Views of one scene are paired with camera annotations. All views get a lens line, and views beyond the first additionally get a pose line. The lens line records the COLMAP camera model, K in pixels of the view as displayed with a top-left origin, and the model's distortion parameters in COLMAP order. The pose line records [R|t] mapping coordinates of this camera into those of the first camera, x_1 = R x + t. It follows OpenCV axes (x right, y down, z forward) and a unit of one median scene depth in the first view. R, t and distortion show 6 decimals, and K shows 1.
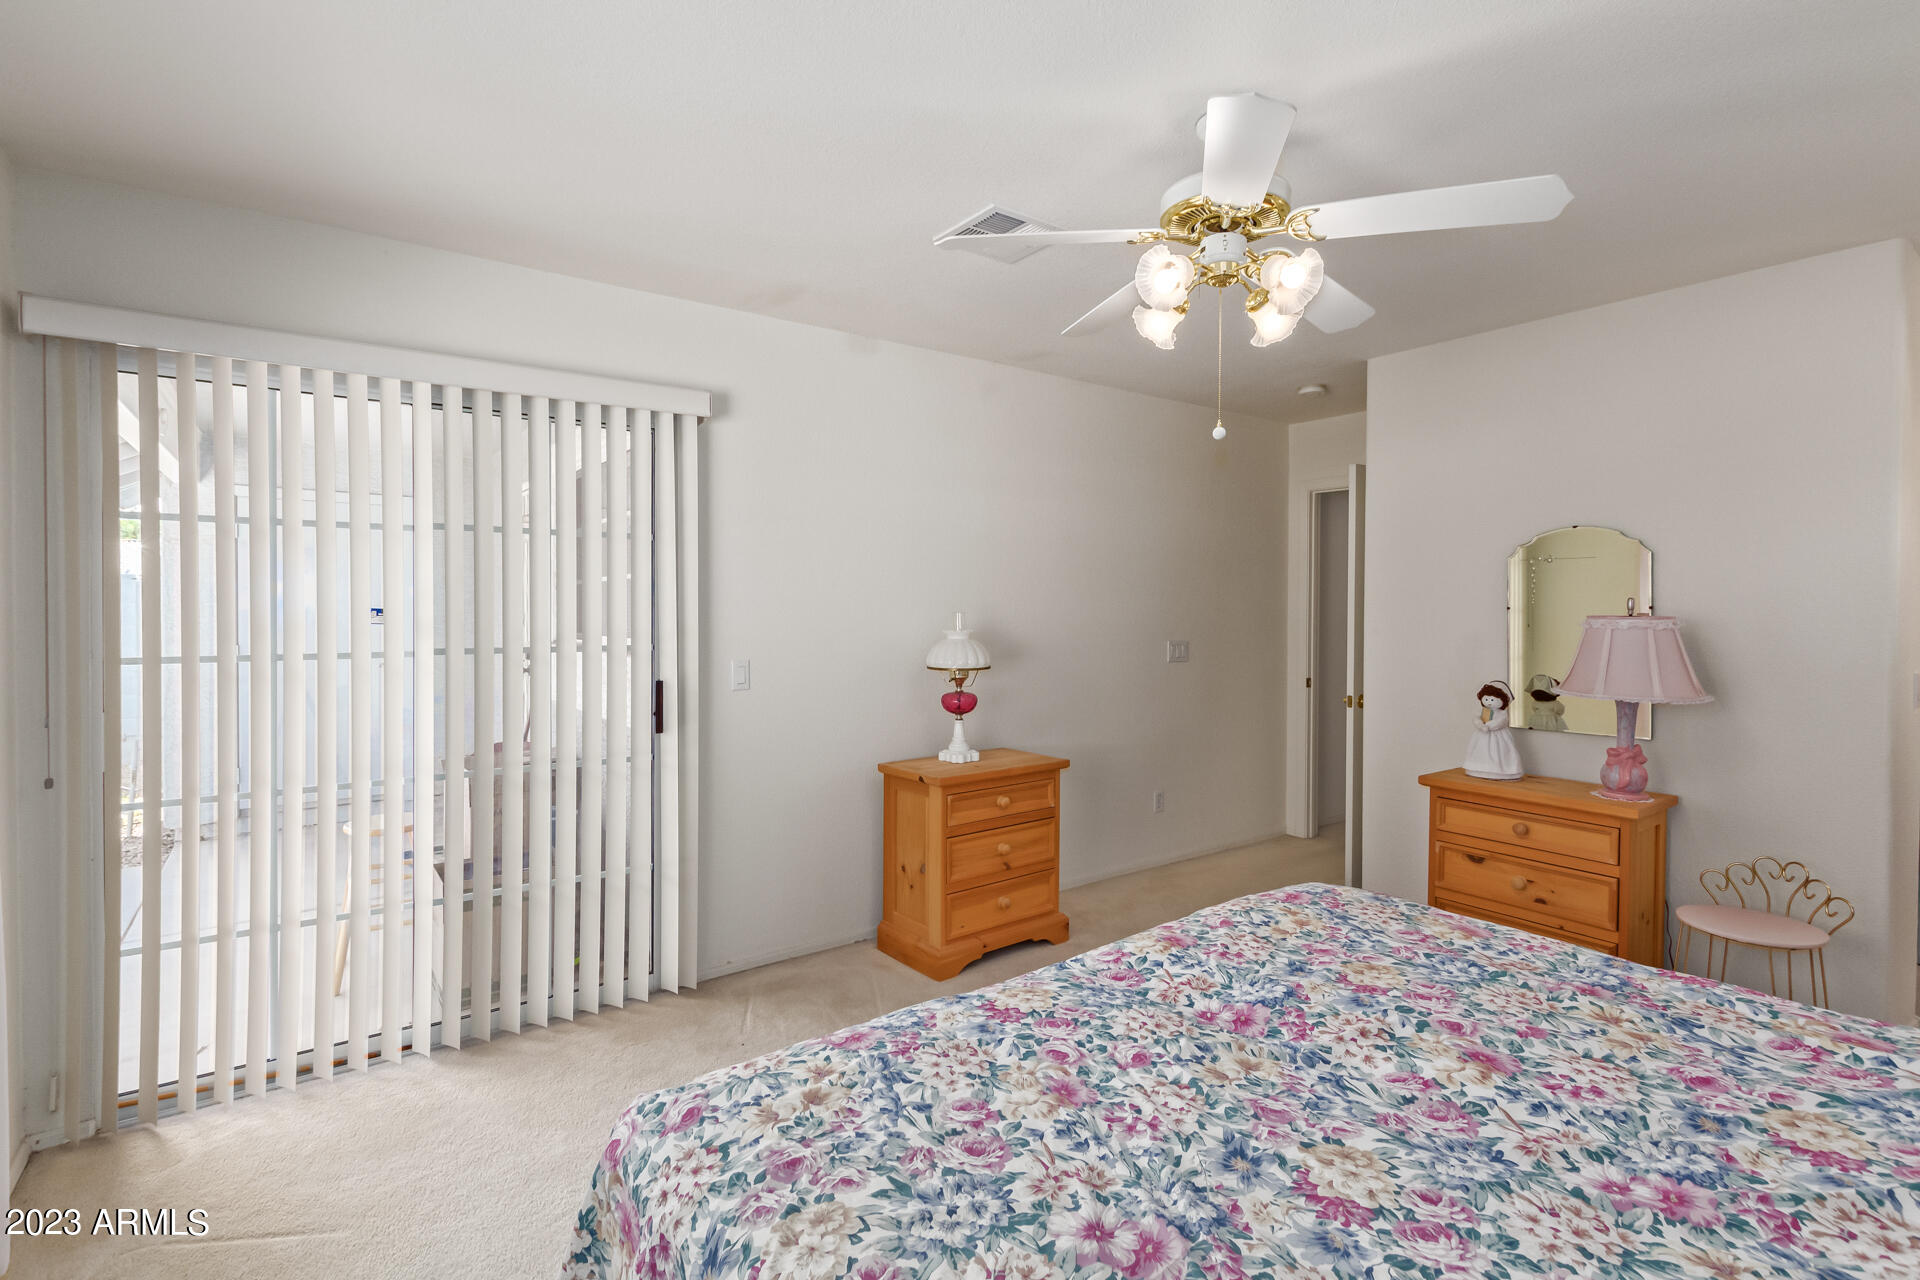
lens RADIAL K [[893.2, 0, 951.9], [0, 893.2, 609.0], [0, 0, 1]] dist [0.002372, -0.001783]
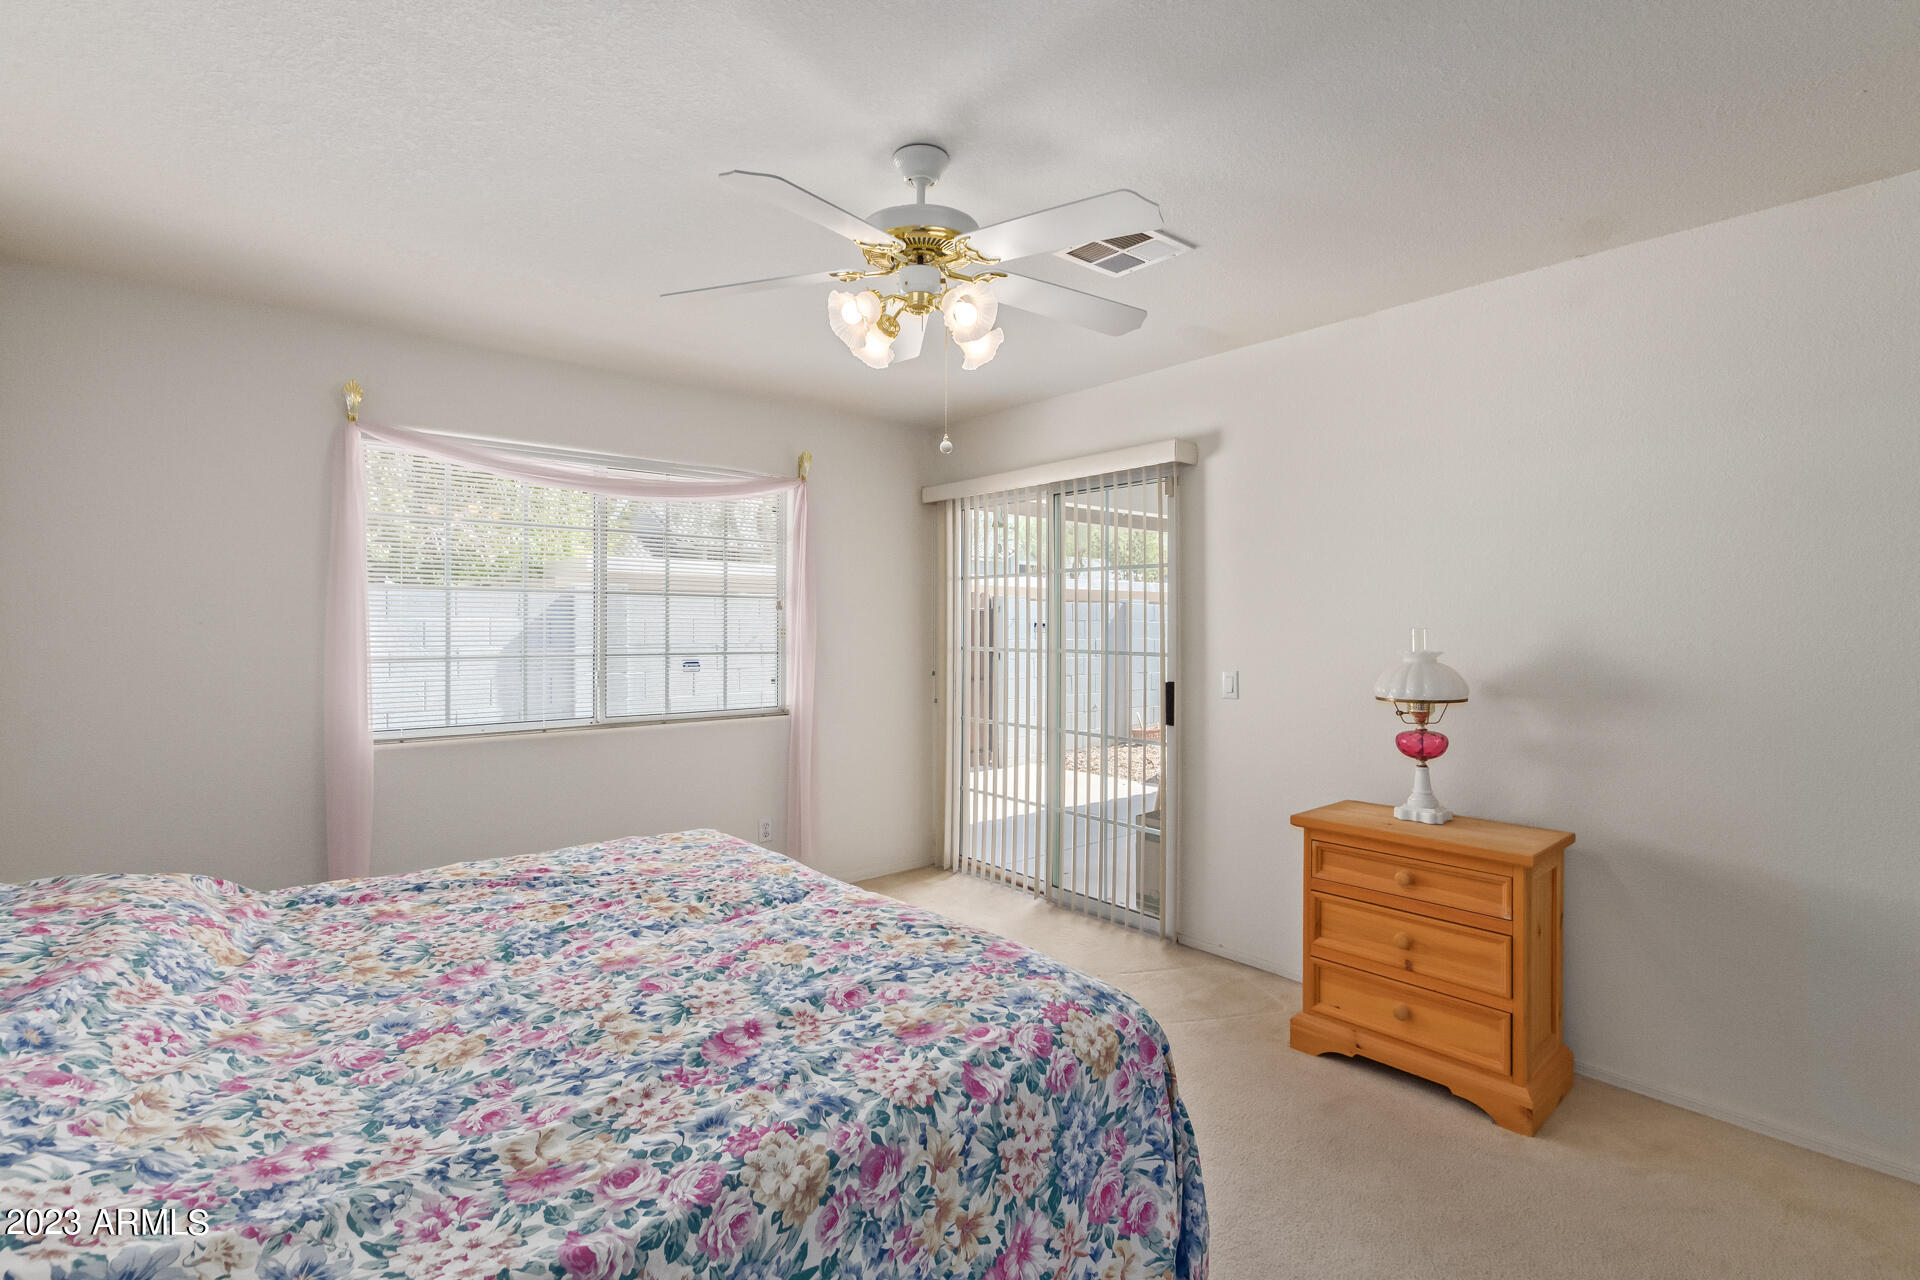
lens RADIAL K [[864.9, 0, 994.5], [0, 864.9, 628.7], [0, 0, 1]] dist [0.010767, -0.000249]
pose [[0.030044, 0.014931, -0.999437, 1.175125], [-0.002477, 0.999886, 0.014863, -0.005301], [0.999546, 0.002029, 0.030078, 0.988544]]
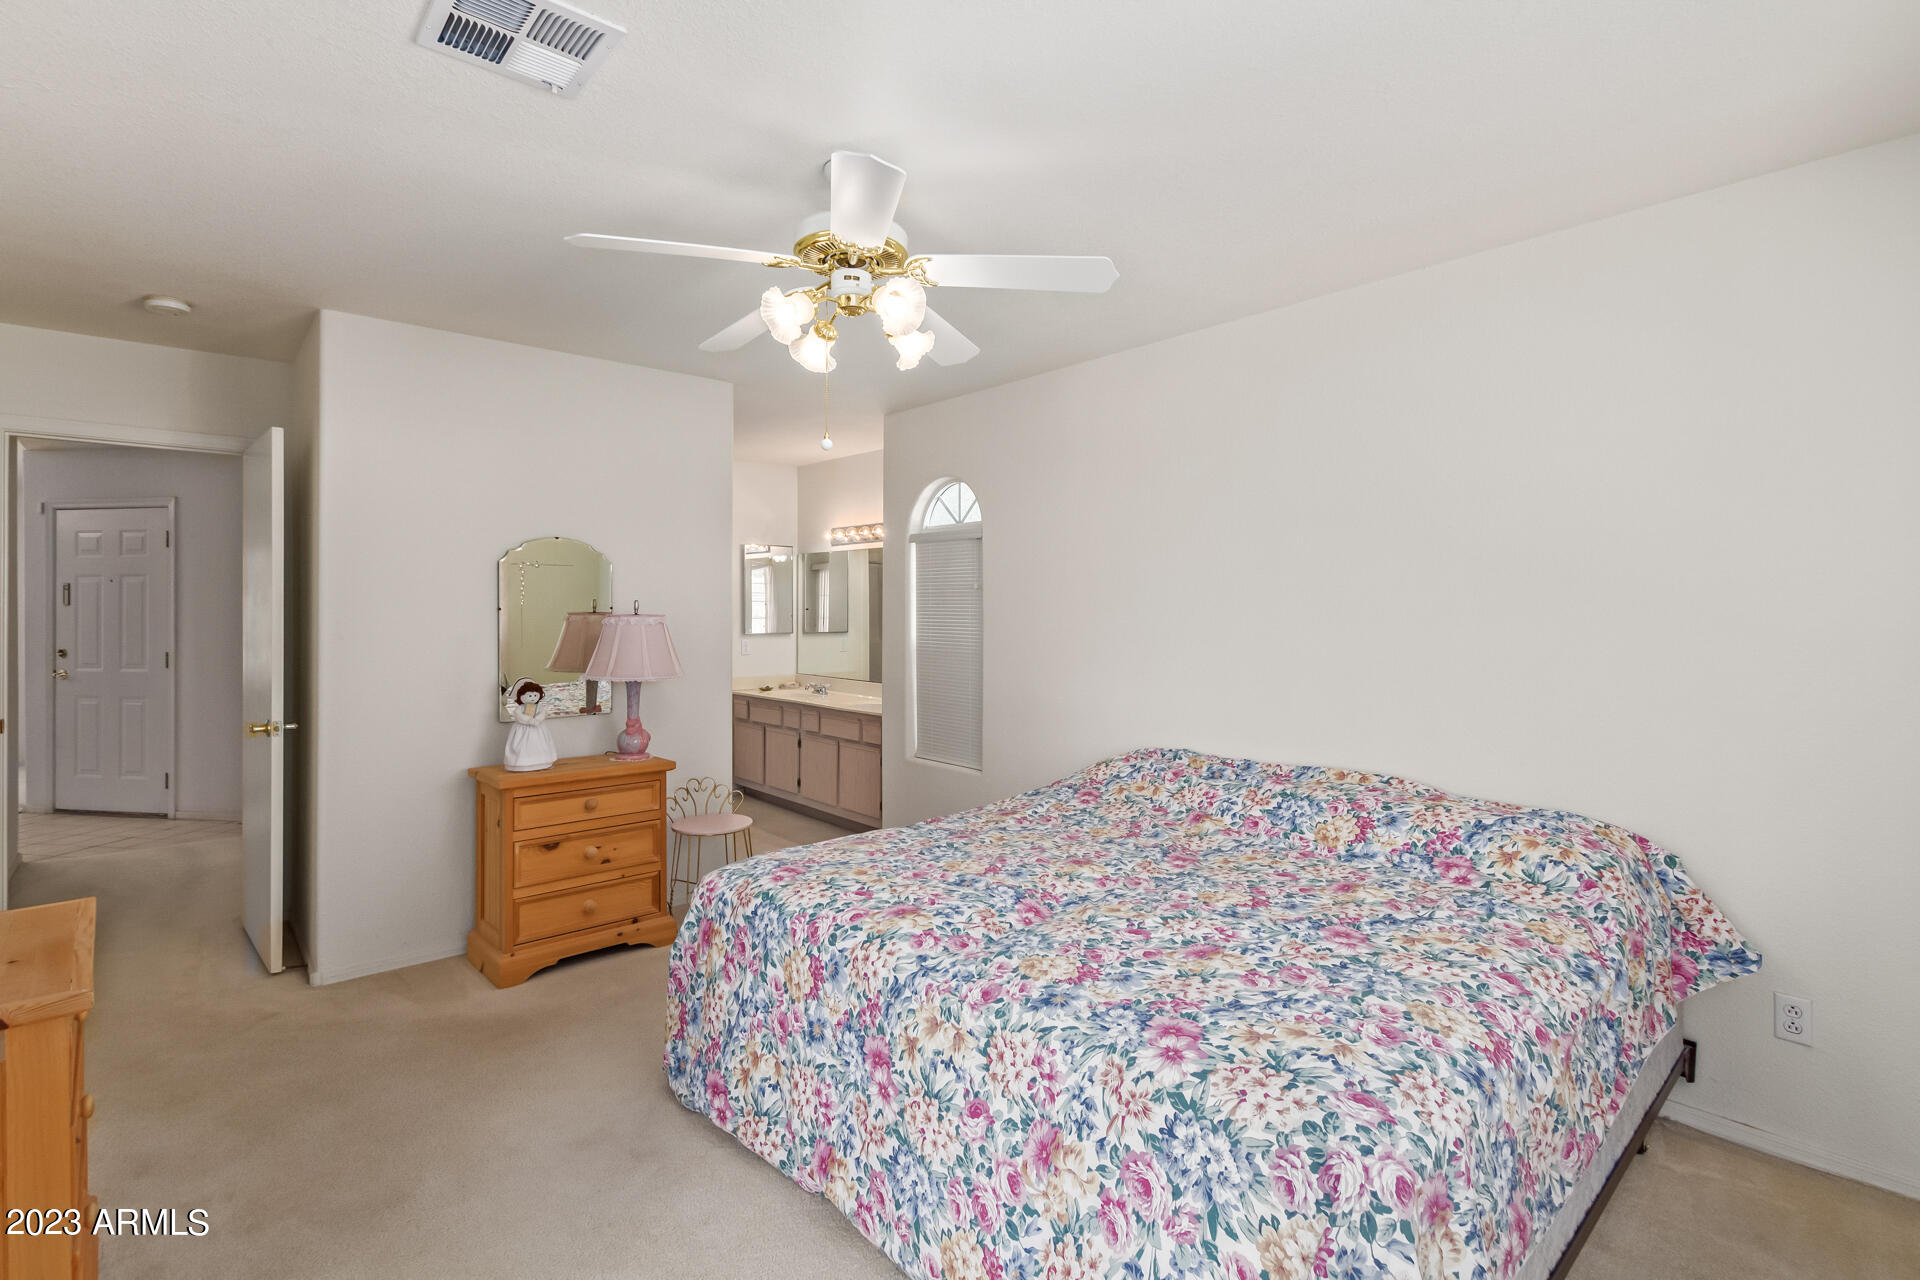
lens RADIAL K [[887.3, 0, 976.4], [0, 887.3, 632.1], [0, 0, 1]] dist [-0.000300, -0.001261]
pose [[-0.087059, -0.029556, 0.995765, -1.103465], [0.011960, 0.999457, 0.030711, 0.001819], [-0.996131, 0.014583, -0.086658, 1.353623]]
